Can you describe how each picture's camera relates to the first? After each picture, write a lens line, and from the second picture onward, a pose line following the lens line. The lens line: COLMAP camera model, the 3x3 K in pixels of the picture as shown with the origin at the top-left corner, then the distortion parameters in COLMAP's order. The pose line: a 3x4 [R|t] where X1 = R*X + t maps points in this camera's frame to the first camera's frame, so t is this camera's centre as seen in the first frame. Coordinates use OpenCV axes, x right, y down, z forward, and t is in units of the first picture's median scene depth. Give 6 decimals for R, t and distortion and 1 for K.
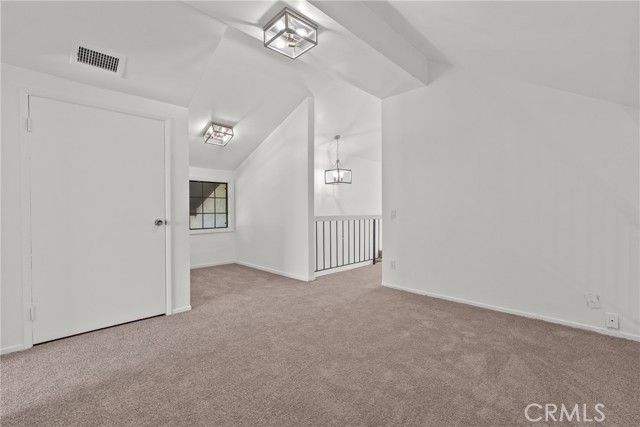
lens RADIAL K [[295.0, 0, 322.6], [0, 295.0, 213.8], [0, 0, 1]] dist [0.002860, 0.001447]
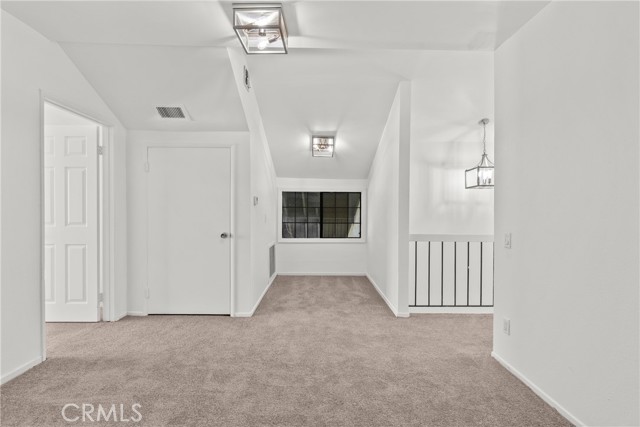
lens RADIAL K [[295.0, 0, 320.9], [0, 295.0, 213.1], [0, 0, 1]] dist [0.002860, 0.001447]
pose [[0.703428, 0.011979, -0.710665, 0.419571], [-0.017469, 0.999847, -0.000438, -0.049830], [0.710552, 0.012723, 0.703530, 0.347066]]
